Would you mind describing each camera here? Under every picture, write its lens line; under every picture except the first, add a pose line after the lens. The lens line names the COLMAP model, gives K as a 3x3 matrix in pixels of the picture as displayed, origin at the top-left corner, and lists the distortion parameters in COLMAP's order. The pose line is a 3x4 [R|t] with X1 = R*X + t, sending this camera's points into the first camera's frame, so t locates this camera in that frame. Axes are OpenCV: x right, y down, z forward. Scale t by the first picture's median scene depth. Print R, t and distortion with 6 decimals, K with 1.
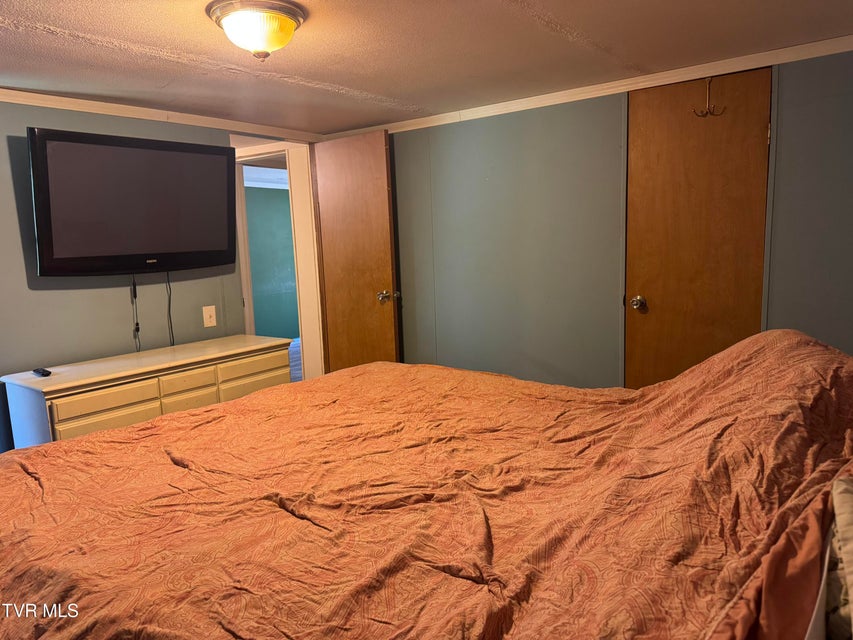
lens RADIAL K [[601.9, 0, 426.5], [0, 601.9, 320.0], [0, 0, 1]] dist [0.100237, -0.131783]
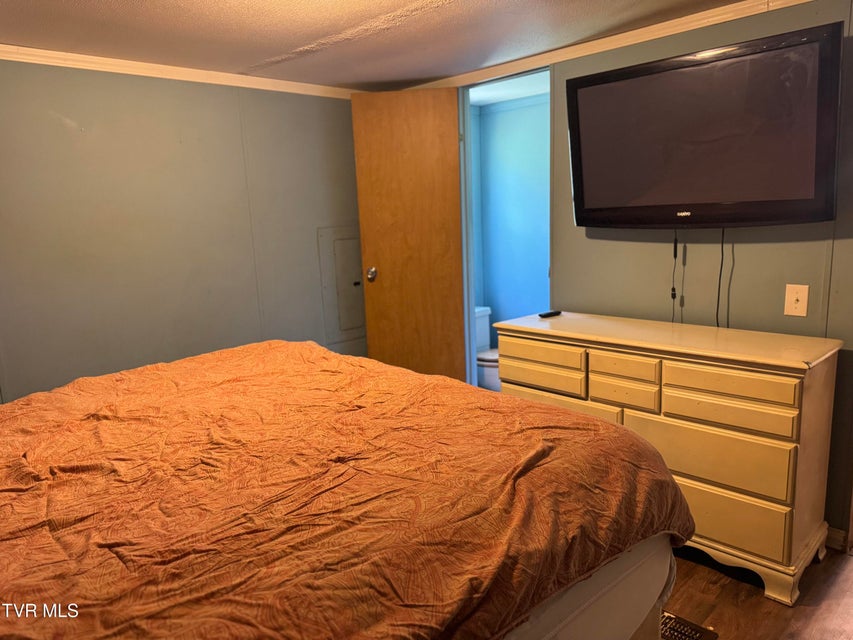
lens RADIAL K [[601.9, 0, 426.5], [0, 601.9, 320.0], [0, 0, 1]] dist [0.100237, -0.131783]
pose [[-0.138992, 0.211369, -0.967473, 0.382786], [-0.097745, 0.969257, 0.225801, -0.107294], [0.985458, 0.125950, -0.114059, 0.770600]]
